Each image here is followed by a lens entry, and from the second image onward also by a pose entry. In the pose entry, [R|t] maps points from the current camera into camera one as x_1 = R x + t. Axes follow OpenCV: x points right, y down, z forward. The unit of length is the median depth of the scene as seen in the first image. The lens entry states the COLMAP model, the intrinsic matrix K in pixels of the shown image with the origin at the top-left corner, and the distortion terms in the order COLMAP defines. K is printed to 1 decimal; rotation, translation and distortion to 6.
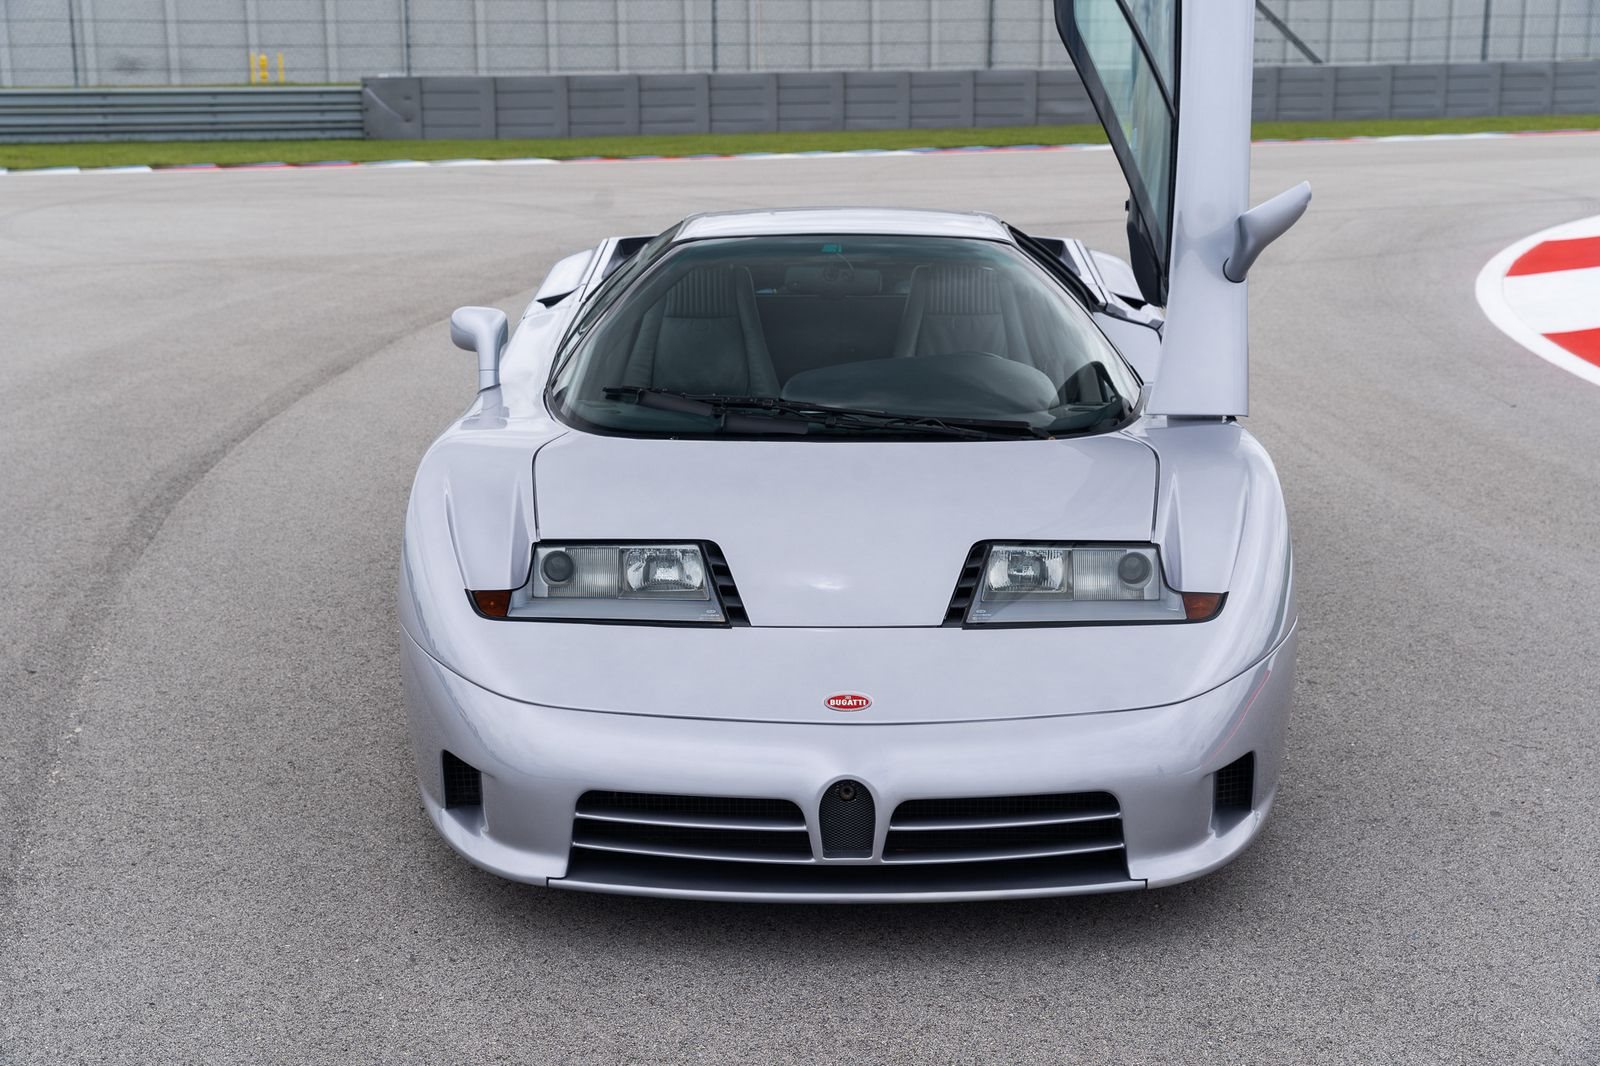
lens RADIAL K [[2107.3, 0, 800.0], [0, 2107.3, 533.0], [0, 0, 1]] dist [0.002628, 0.047933]
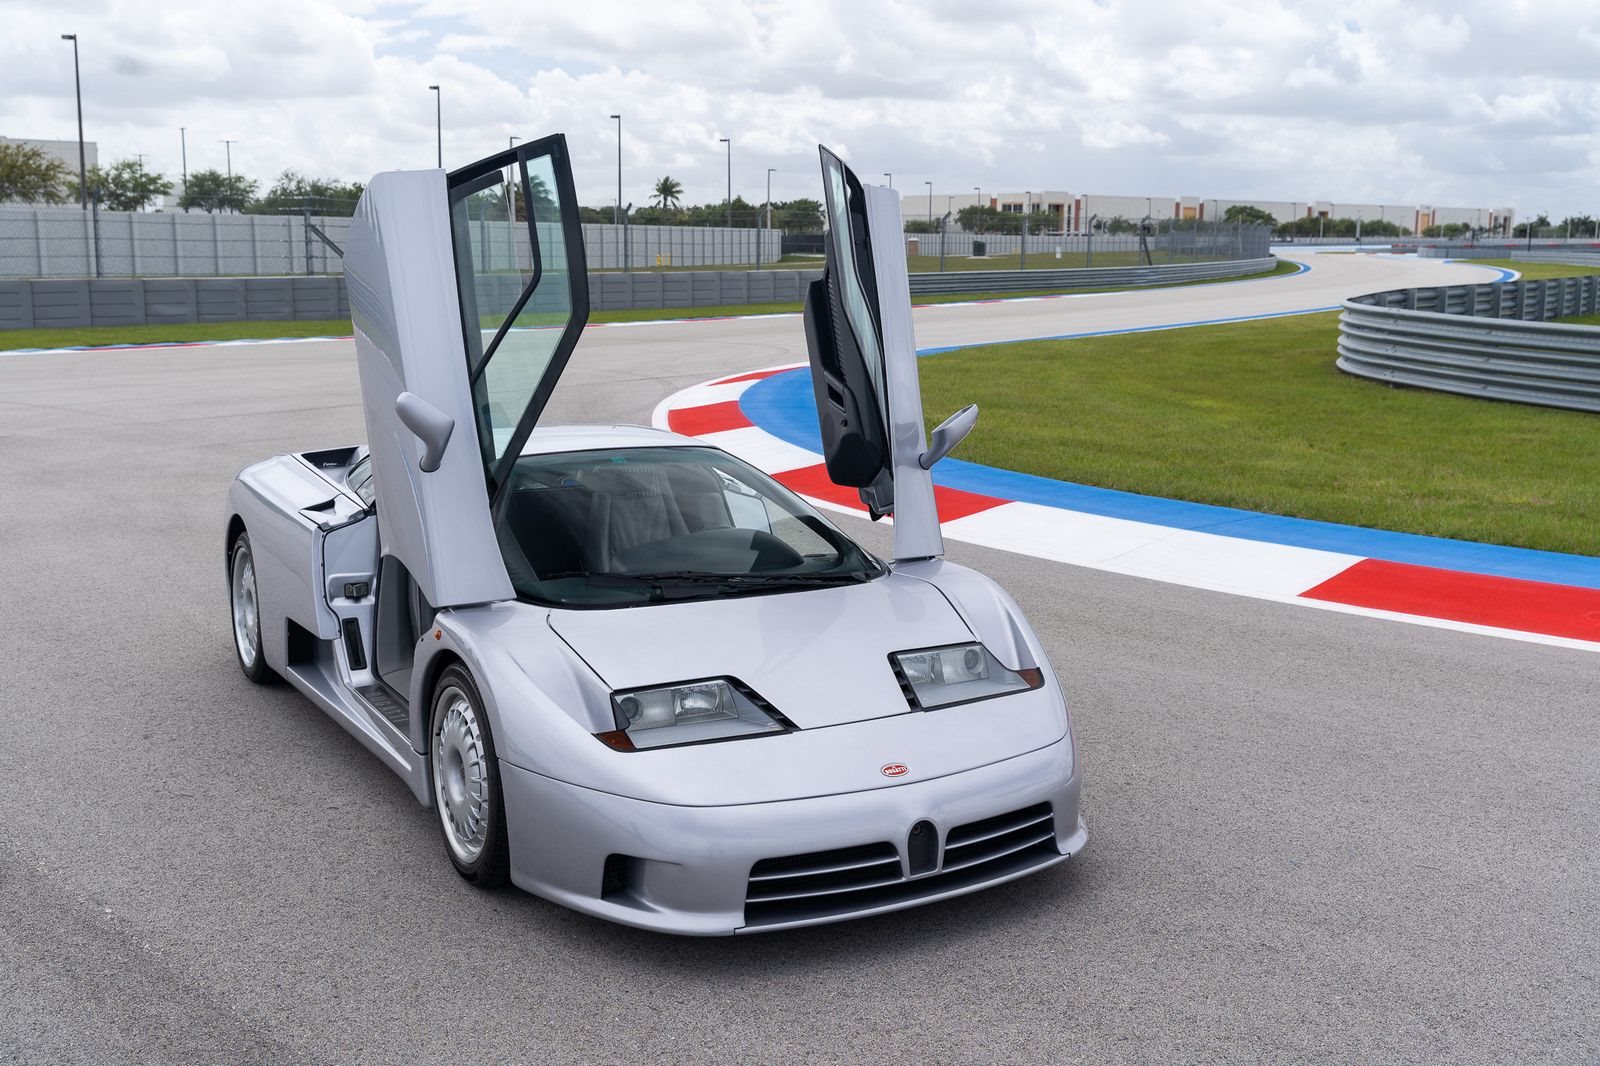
lens RADIAL K [[1622.3, 0, 800.0], [0, 1622.3, 533.0], [0, 0, 1]] dist [0.043126, -0.026974]
pose [[0.857858, -0.078439, 0.507865, -0.551315], [0.107590, 0.993794, -0.028245, -0.055857], [-0.502498, 0.078871, 0.860973, 0.027105]]
